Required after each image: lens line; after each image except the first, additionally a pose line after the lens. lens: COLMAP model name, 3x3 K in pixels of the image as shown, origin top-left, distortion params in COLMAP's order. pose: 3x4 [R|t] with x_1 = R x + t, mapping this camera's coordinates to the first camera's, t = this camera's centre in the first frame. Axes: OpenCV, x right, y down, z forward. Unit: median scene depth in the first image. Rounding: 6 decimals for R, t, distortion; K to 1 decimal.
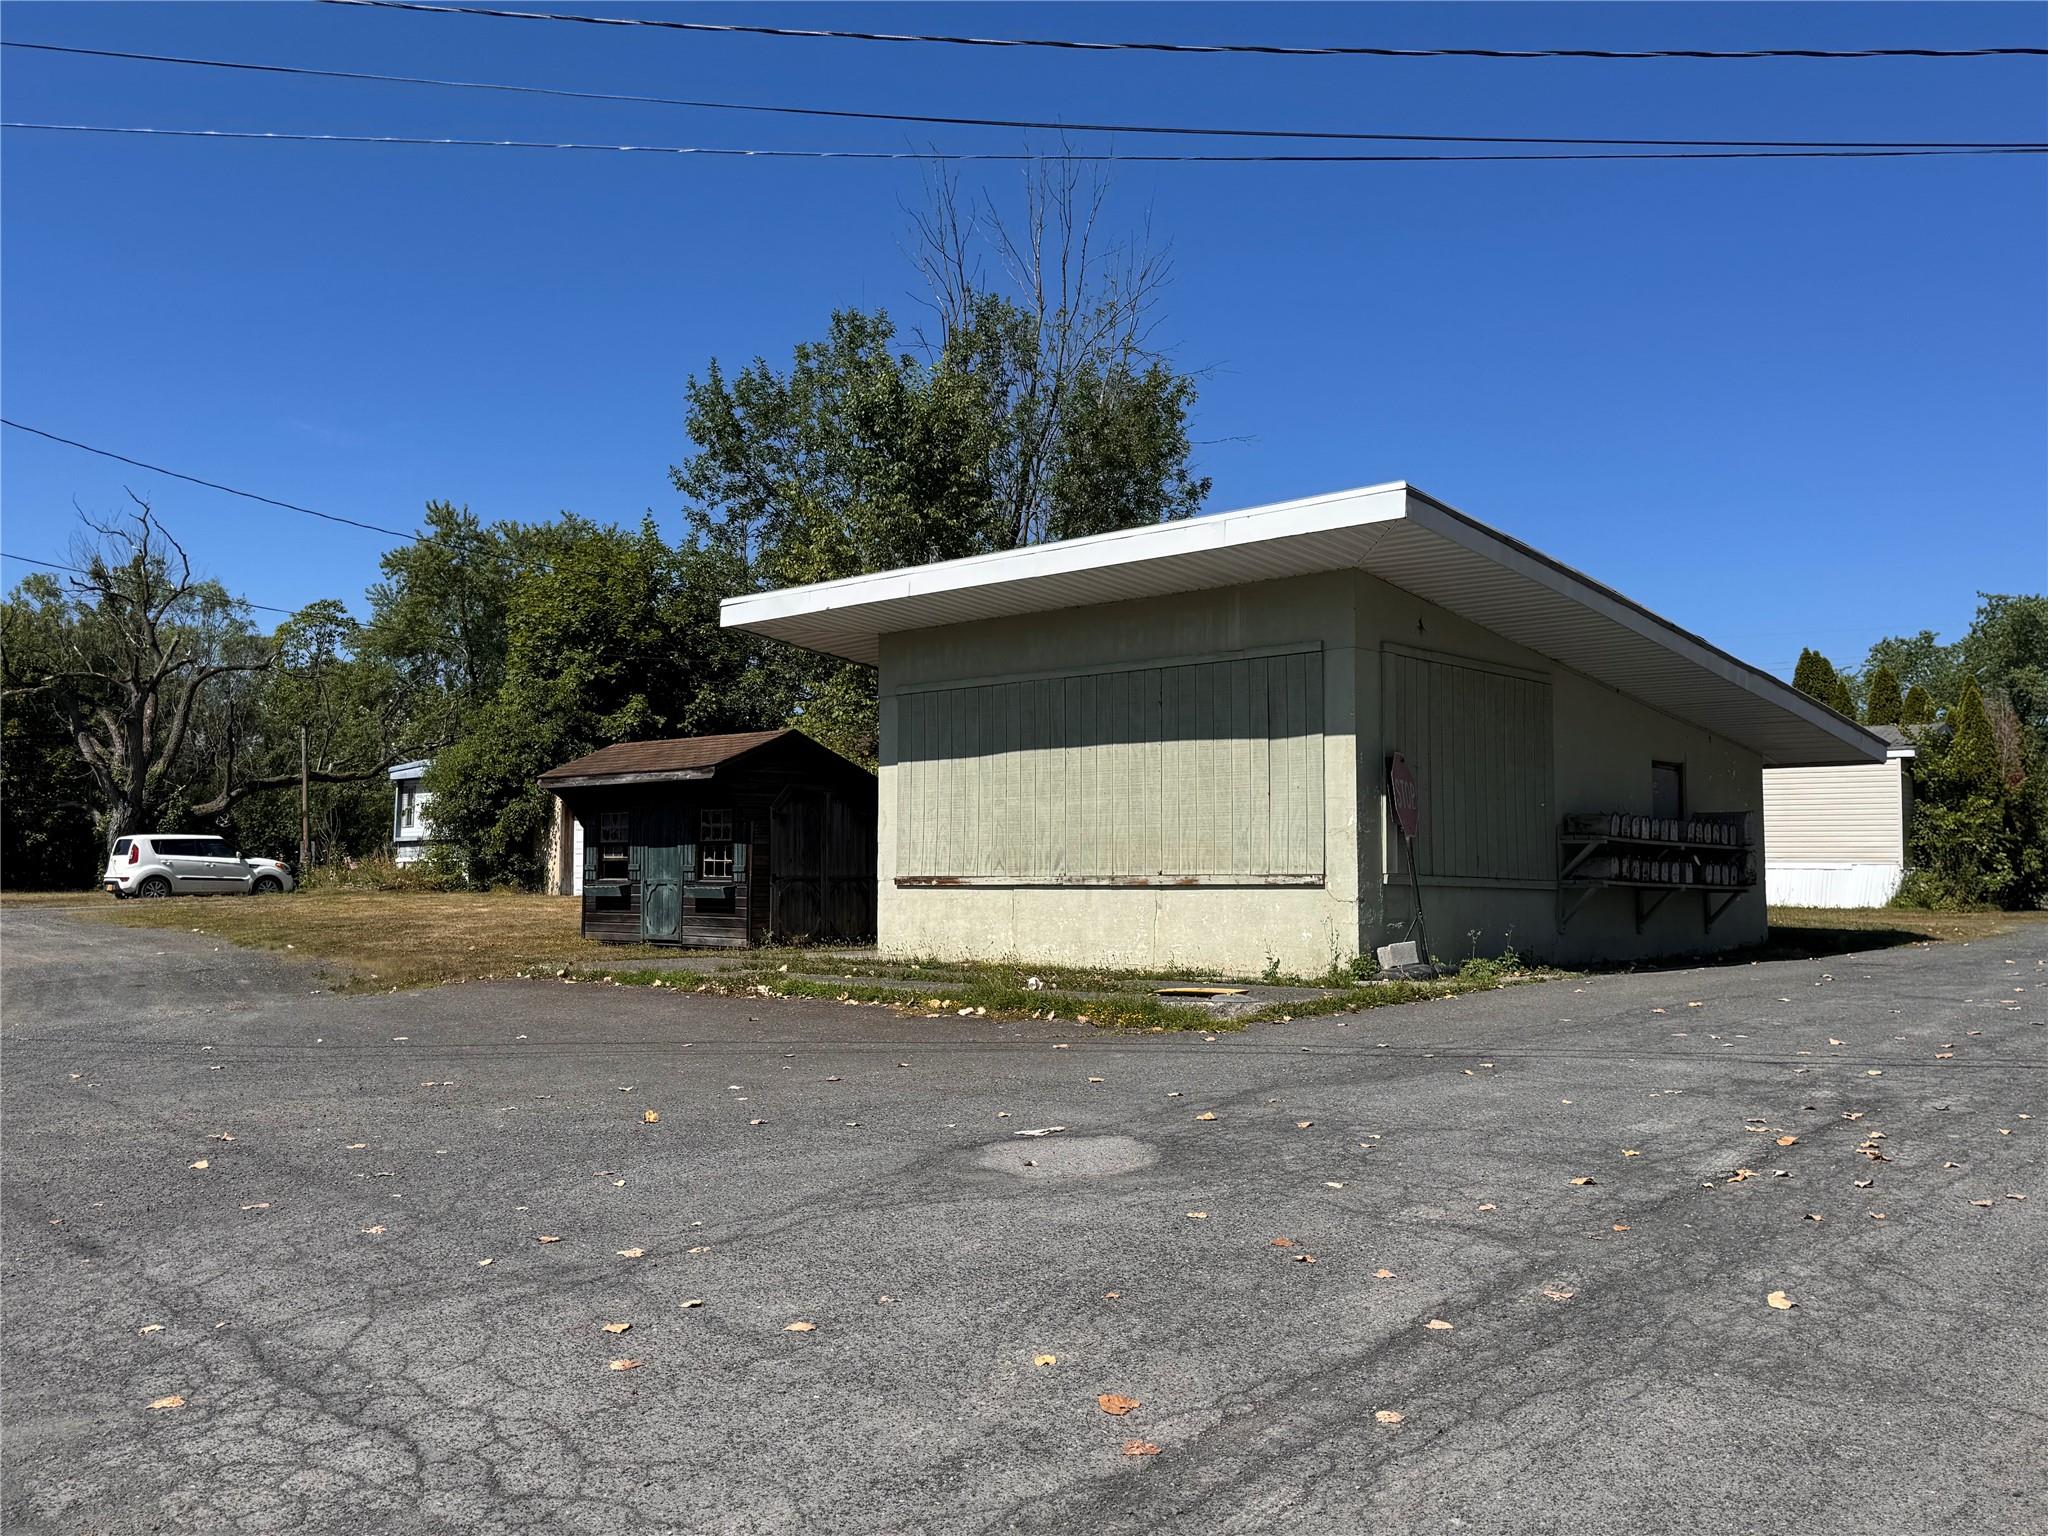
lens RADIAL K [[1803.1, 0, 1027.7], [0, 1803.1, 763.8], [0, 0, 1]] dist [0.122882, -0.205335]
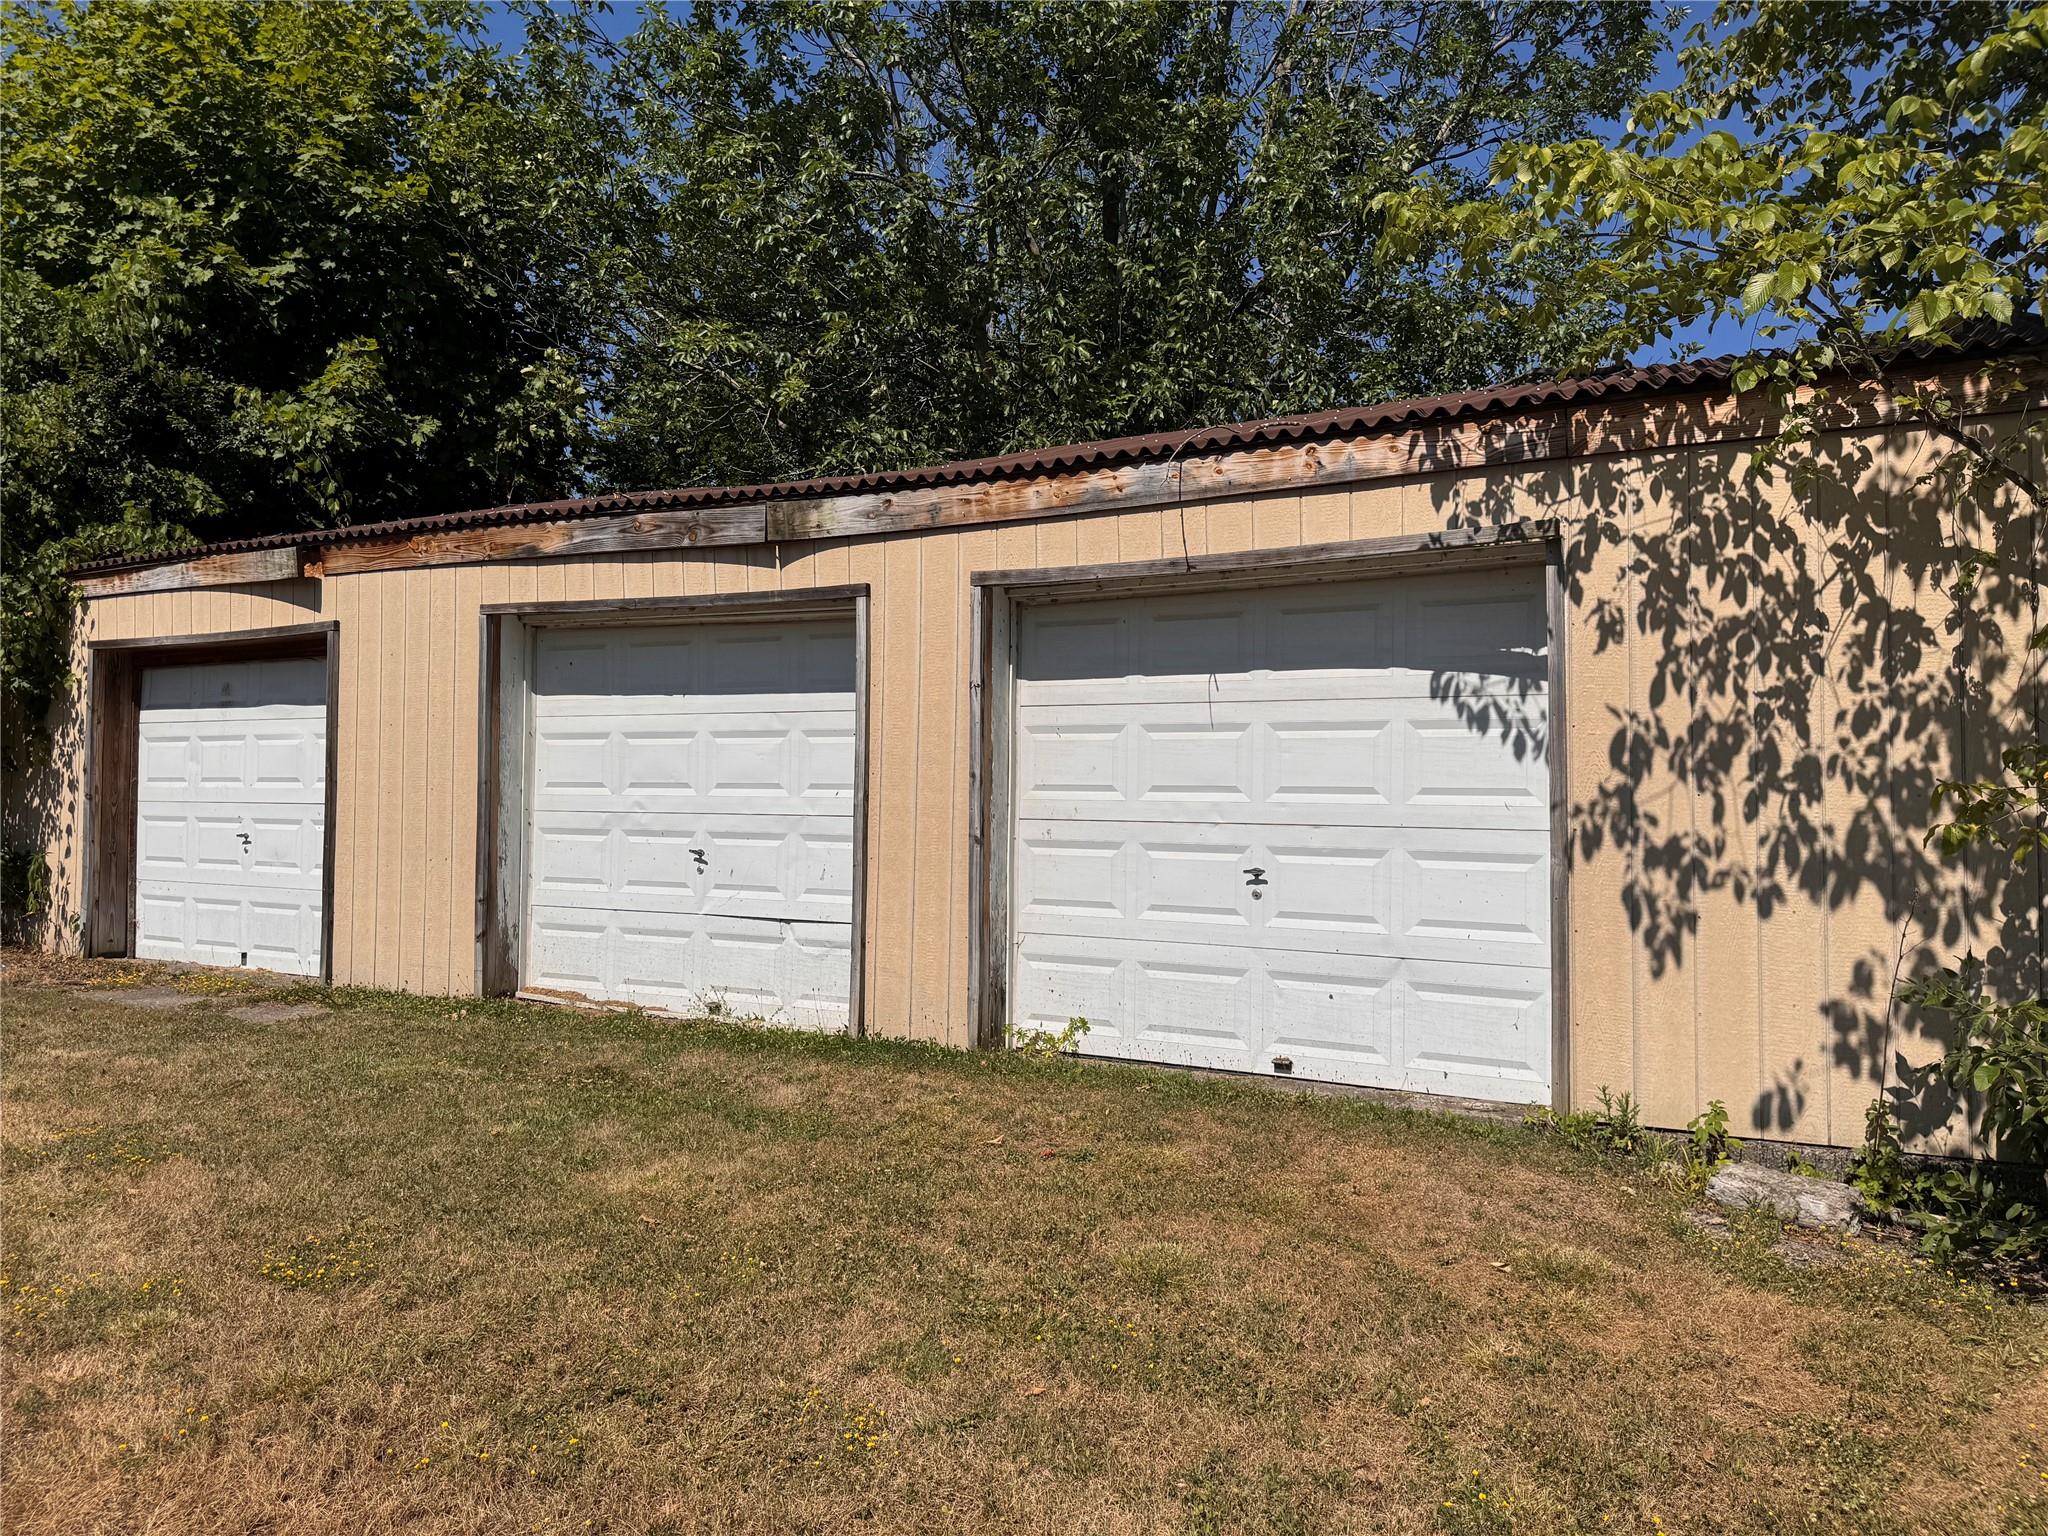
lens RADIAL K [[1427.9, 0, 1028.0], [0, 1427.9, 775.3], [0, 0, 1]] dist [0.064578, -0.086174]
pose [[0.959990, 0.014607, 0.279654, -0.178540], [-0.030216, 0.998211, 0.051584, 0.026033], [-0.278400, -0.057970, 0.958714, 0.743088]]
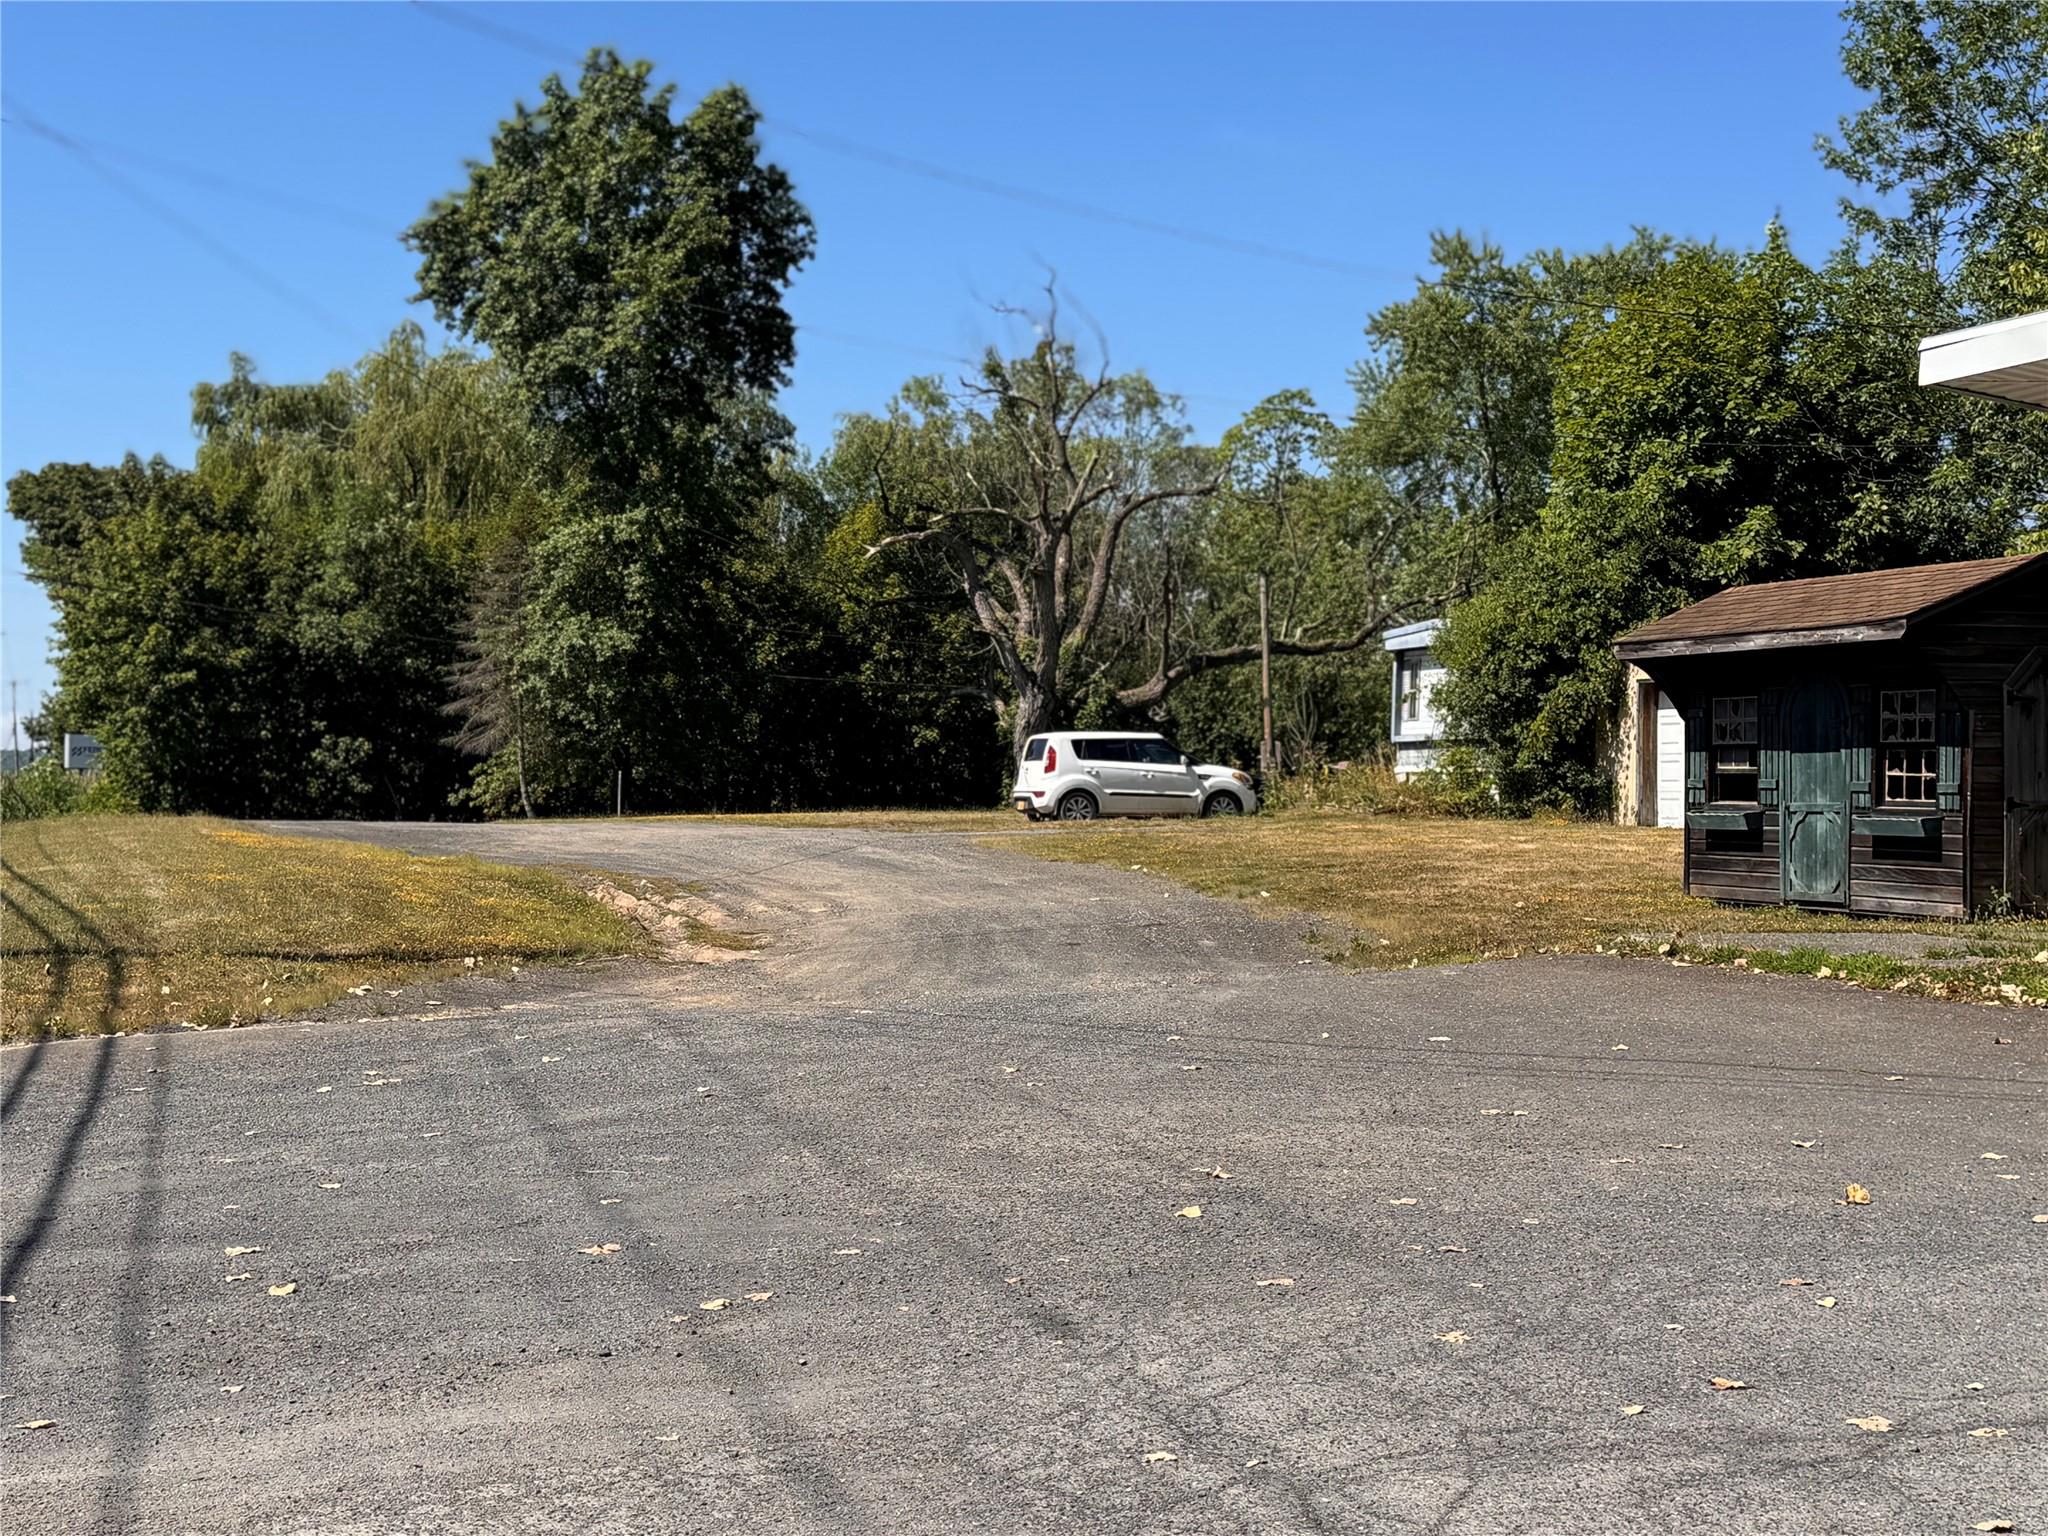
lens RADIAL K [[2826.8, 0, 1053.2], [0, 2826.8, 753.3], [0, 0, 1]] dist [0.121111, 0.000000]
pose [[0.901223, 0.001070, -0.433354, -0.008205], [0.019118, 0.998925, 0.042225, 0.000293], [0.432933, -0.046339, 0.900234, 0.006581]]
